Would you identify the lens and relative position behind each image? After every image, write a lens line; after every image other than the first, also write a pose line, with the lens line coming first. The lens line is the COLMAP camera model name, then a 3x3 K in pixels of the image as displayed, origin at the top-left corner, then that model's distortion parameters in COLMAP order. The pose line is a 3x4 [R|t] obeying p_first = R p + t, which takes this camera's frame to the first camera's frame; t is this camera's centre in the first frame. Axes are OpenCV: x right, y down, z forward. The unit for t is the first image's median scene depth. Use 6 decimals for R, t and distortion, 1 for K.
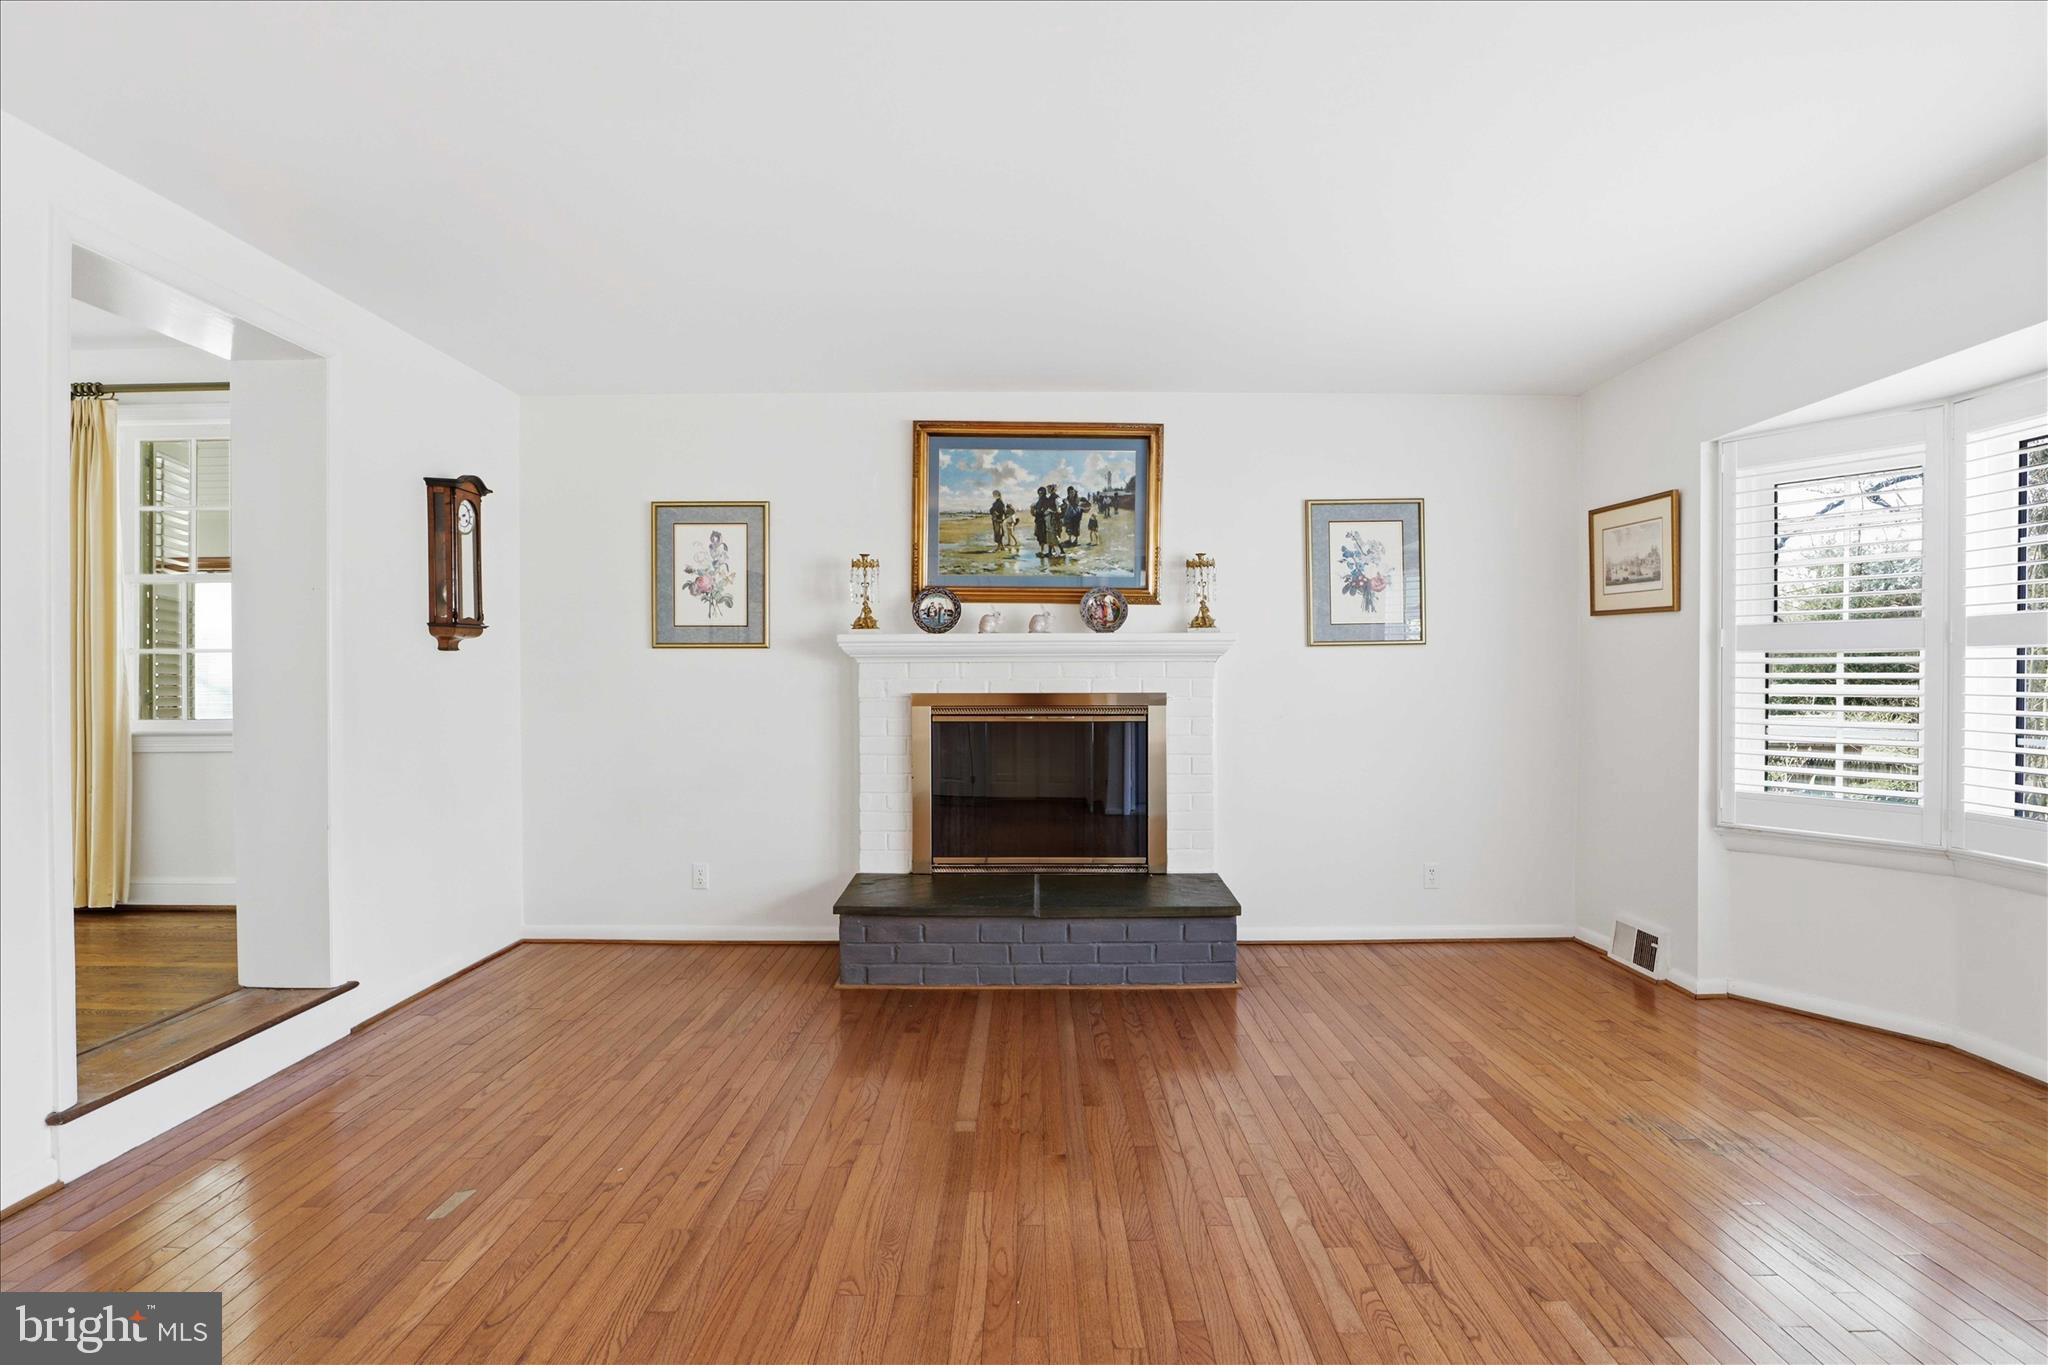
lens RADIAL K [[1054.8, 0, 1028.0], [0, 1054.8, 694.3], [0, 0, 1]] dist [-0.053297, 0.015146]
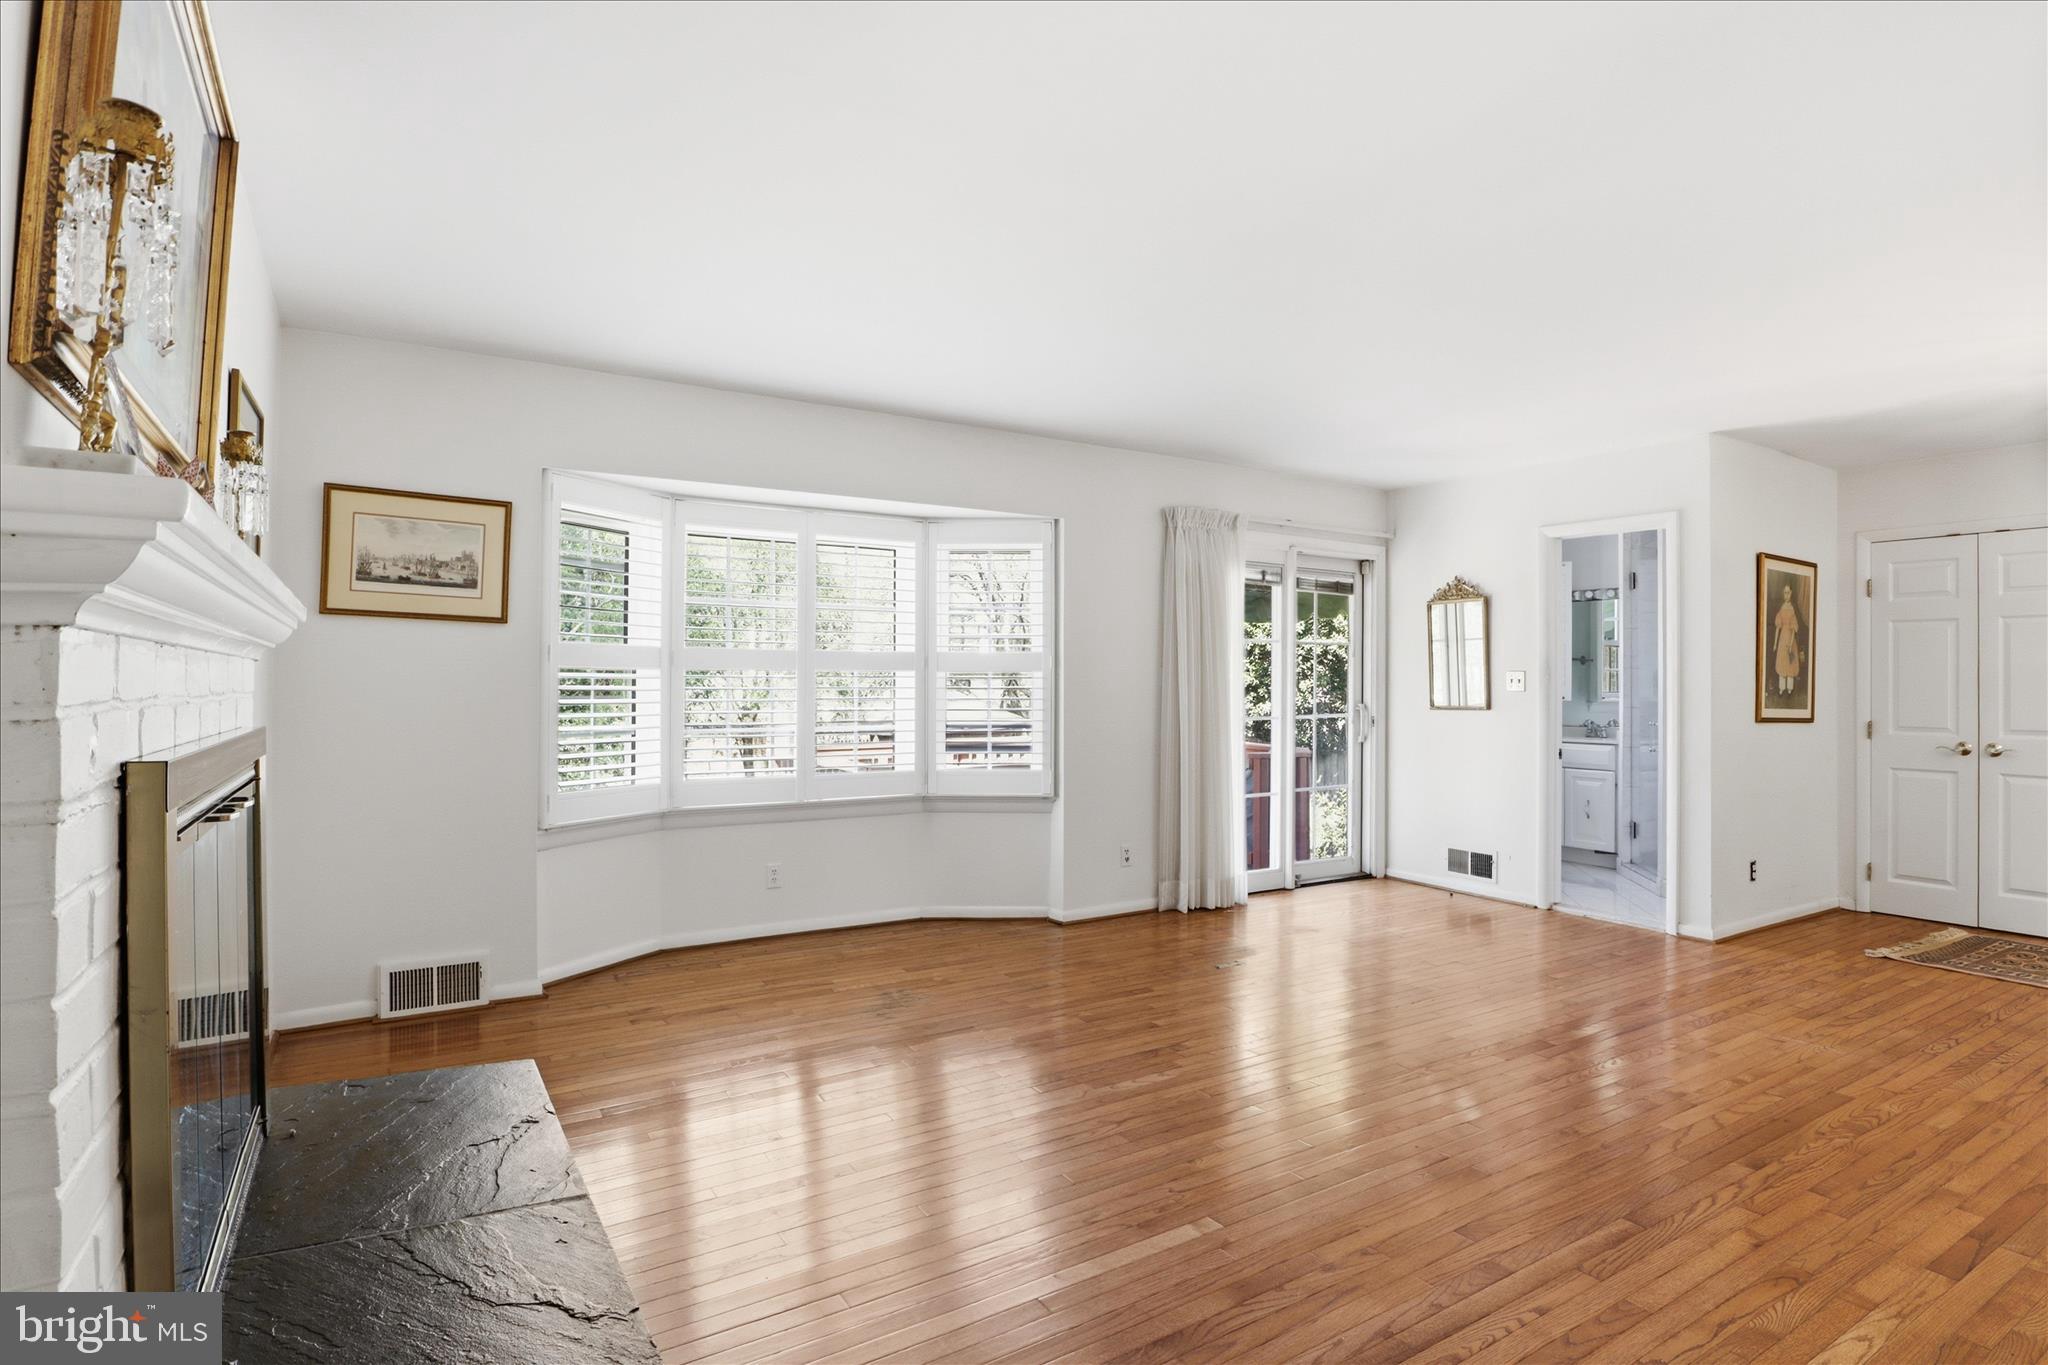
lens RADIAL K [[1047.6, 0, 1046.0], [0, 1047.6, 676.0], [0, 0, 1]] dist [-0.027072, 0.005114]
pose [[-0.546681, 0.003398, 0.837334, -0.483337], [0.011286, 0.999931, 0.003311, -0.026287], [-0.837265, 0.011260, -0.546682, 1.086128]]
